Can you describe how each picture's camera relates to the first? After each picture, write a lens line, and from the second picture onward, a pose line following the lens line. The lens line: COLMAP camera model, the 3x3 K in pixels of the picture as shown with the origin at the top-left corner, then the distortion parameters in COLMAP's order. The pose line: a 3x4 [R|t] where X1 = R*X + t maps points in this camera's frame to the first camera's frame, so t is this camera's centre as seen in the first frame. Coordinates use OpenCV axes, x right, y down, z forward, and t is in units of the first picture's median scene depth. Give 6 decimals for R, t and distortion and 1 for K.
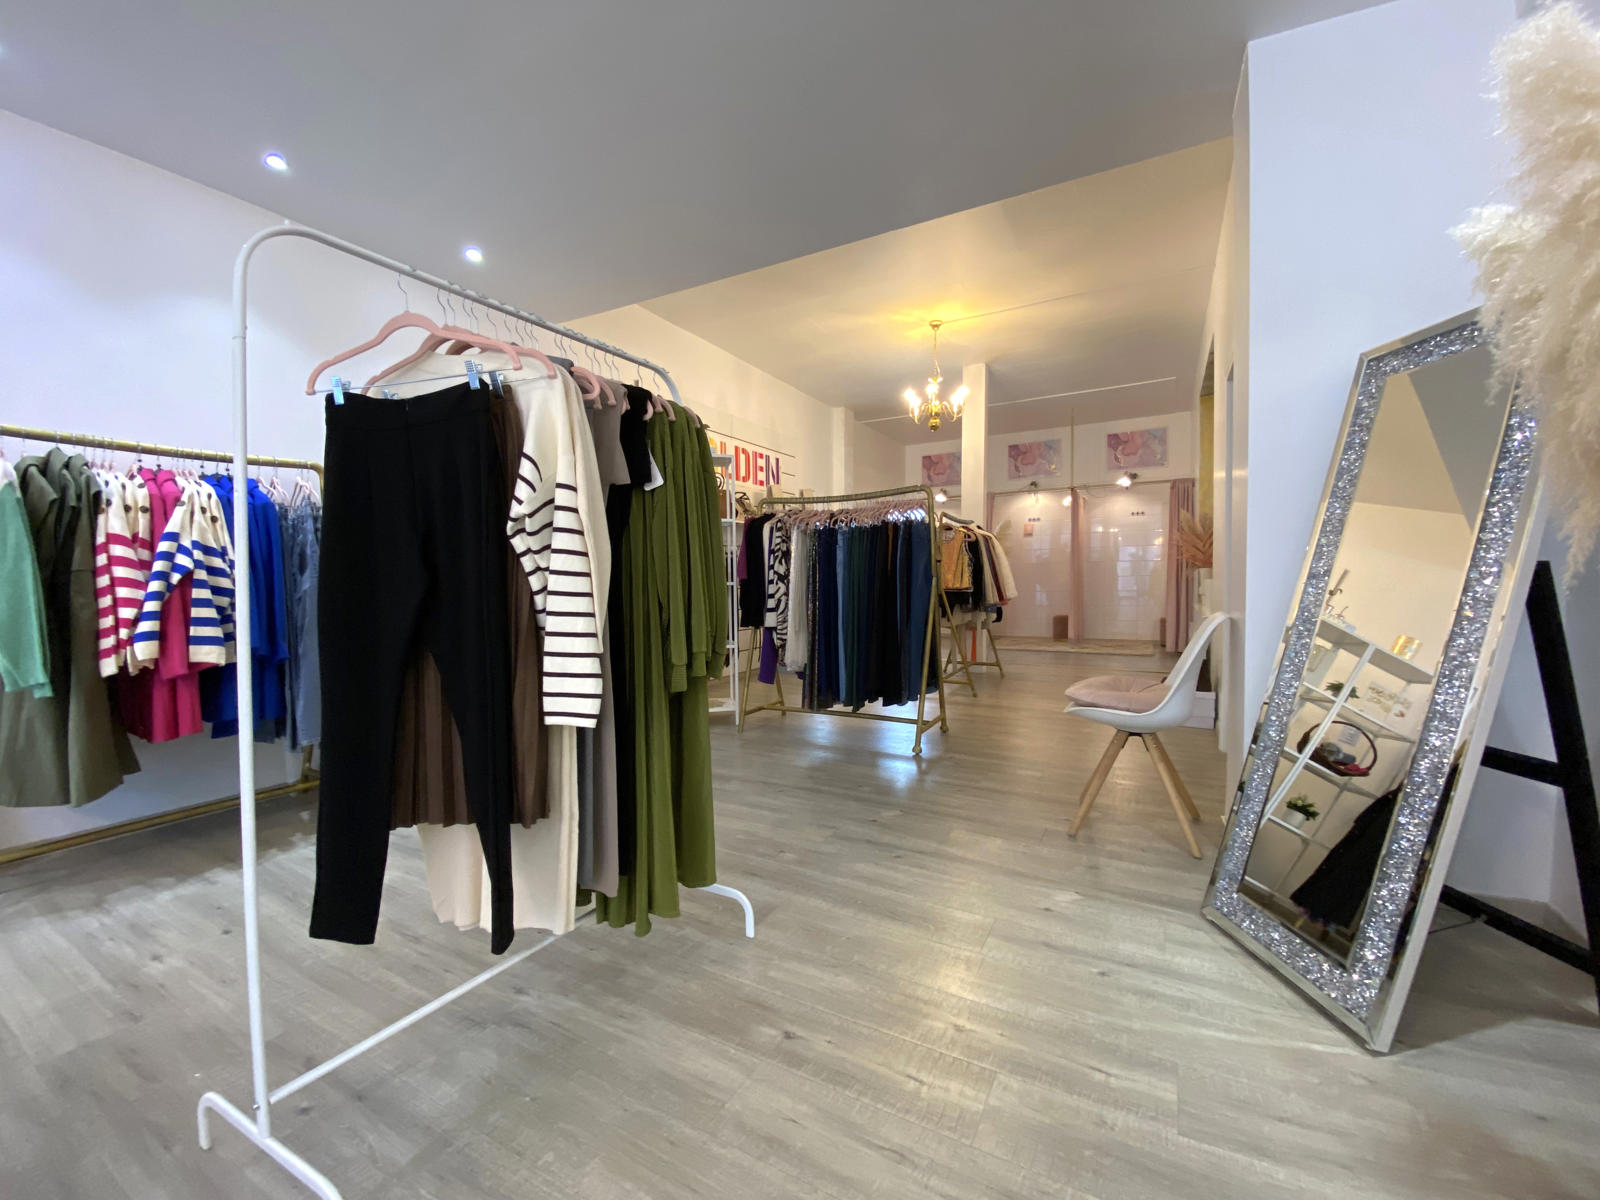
lens RADIAL K [[638.8, 0, 795.3], [0, 638.8, 598.5], [0, 0, 1]] dist [0.002962, 0.000065]
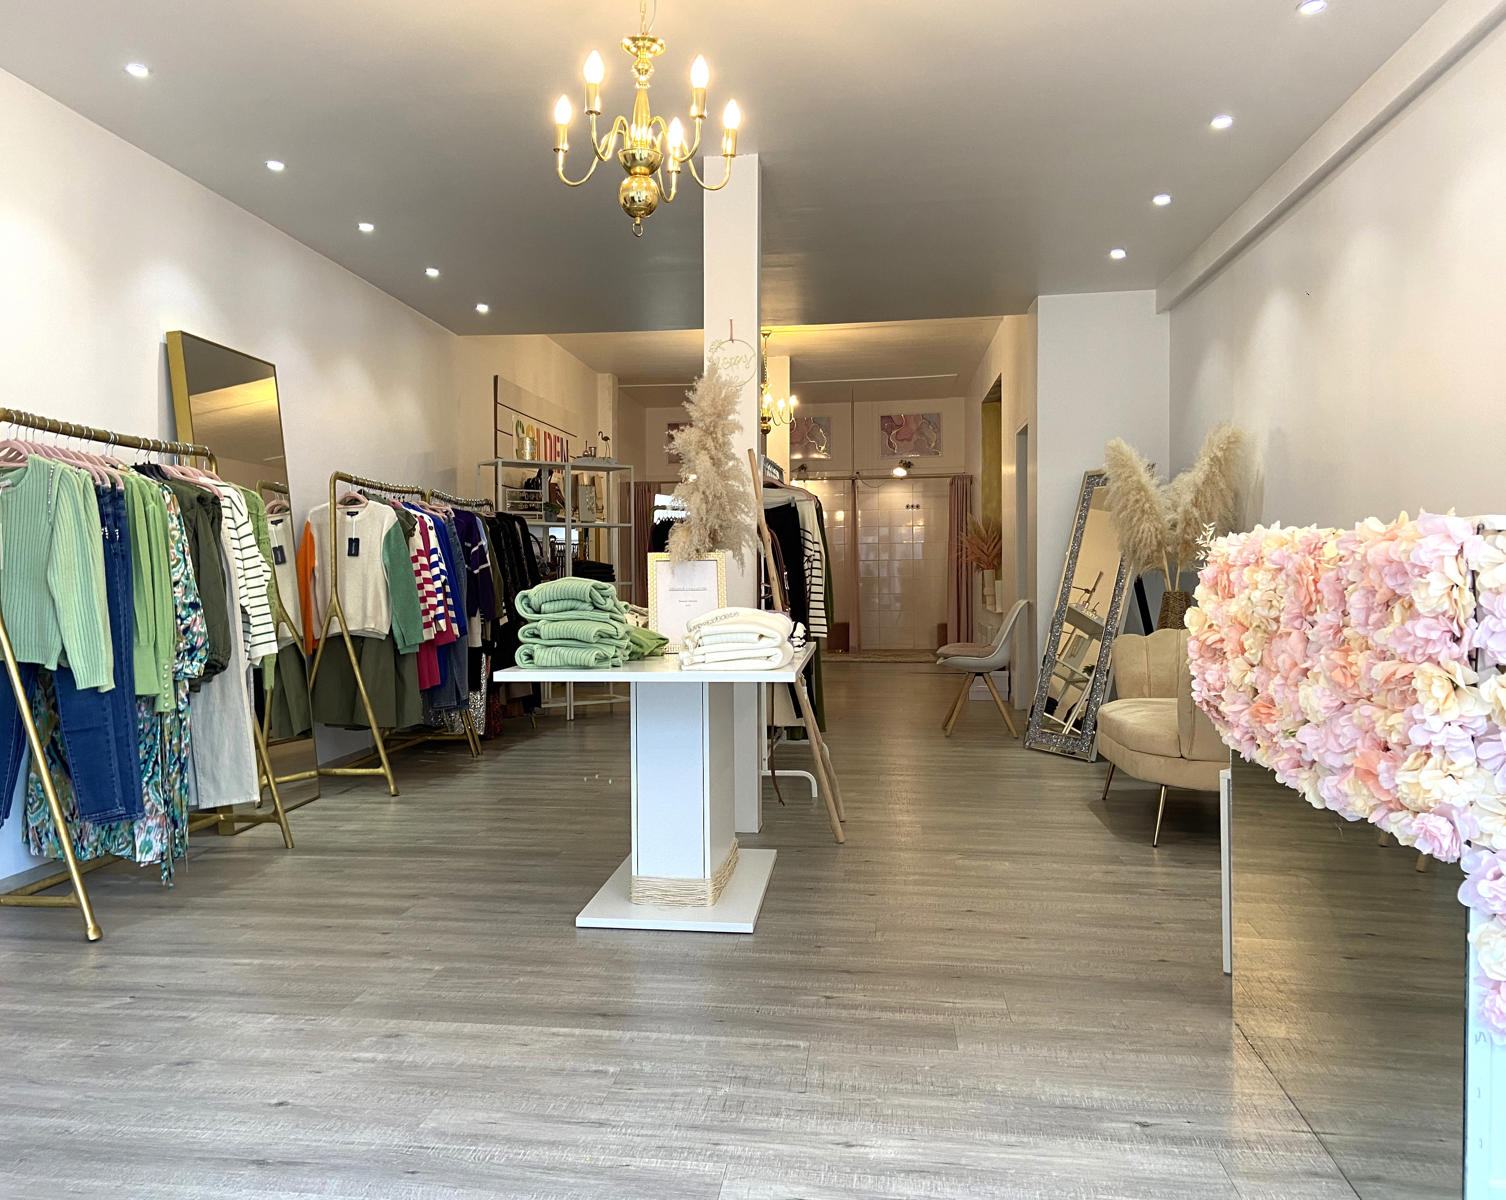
lens RADIAL K [[1533.9, 0, 620.0], [0, 1533.9, 597.8], [0, 0, 1]] dist [0.171916, -0.204459]
pose [[0.926997, -0.002300, 0.375061, -0.761018], [0.009499, 0.999804, -0.017346, 0.031966], [-0.374947, 0.019643, 0.926838, -0.982078]]
